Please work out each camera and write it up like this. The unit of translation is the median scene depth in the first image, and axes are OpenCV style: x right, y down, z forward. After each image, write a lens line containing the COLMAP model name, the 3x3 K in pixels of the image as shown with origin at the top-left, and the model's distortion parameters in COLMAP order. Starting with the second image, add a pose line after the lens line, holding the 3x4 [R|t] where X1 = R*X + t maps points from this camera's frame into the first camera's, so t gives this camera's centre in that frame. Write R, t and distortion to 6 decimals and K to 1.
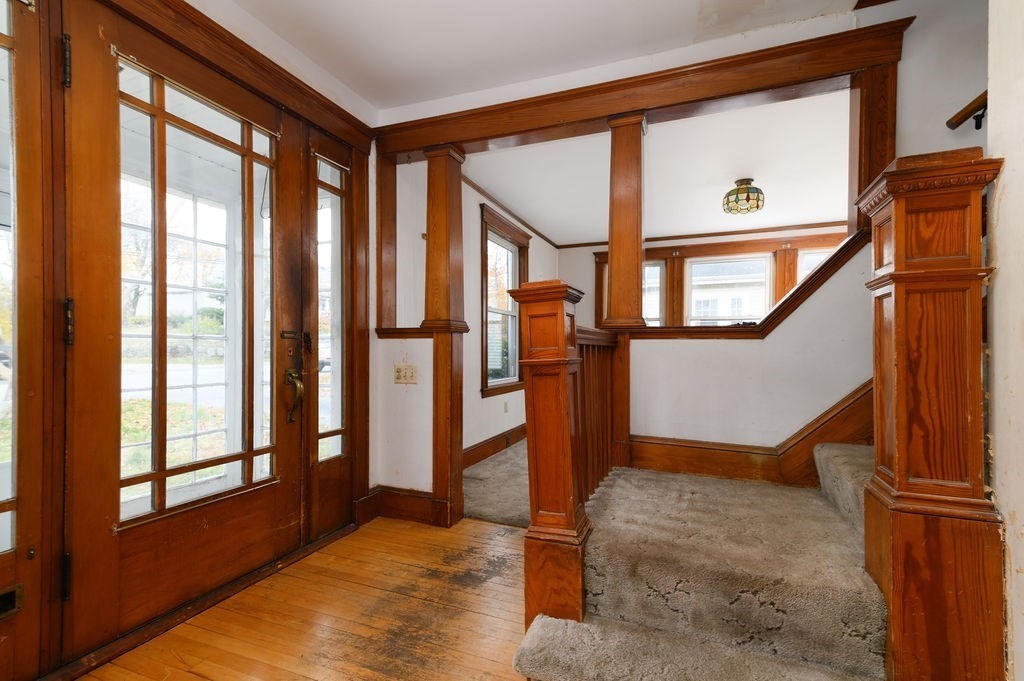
lens RADIAL K [[460.4, 0, 515.3], [0, 460.4, 345.1], [0, 0, 1]] dist [0.015952, -0.000394]
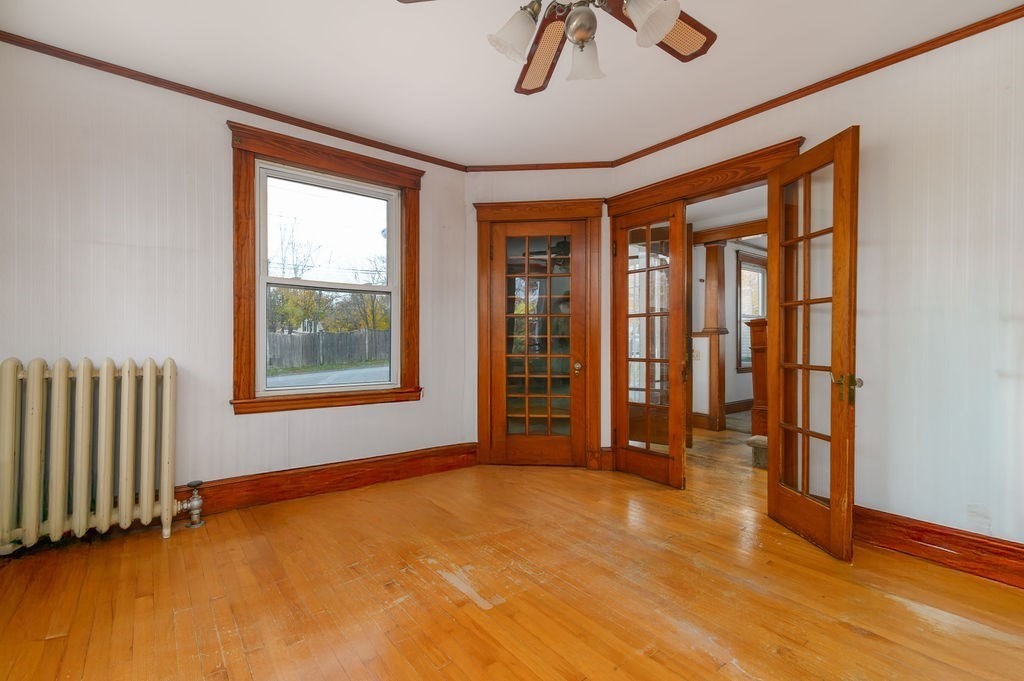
lens RADIAL K [[460.4, 0, 517.0], [0, 460.4, 339.8], [0, 0, 1]] dist [0.015952, -0.000394]
pose [[0.869869, 0.006608, -0.493238, 0.079245], [-0.004177, 0.999973, 0.006030, -0.011993], [0.493265, -0.003185, 0.869873, -1.081274]]
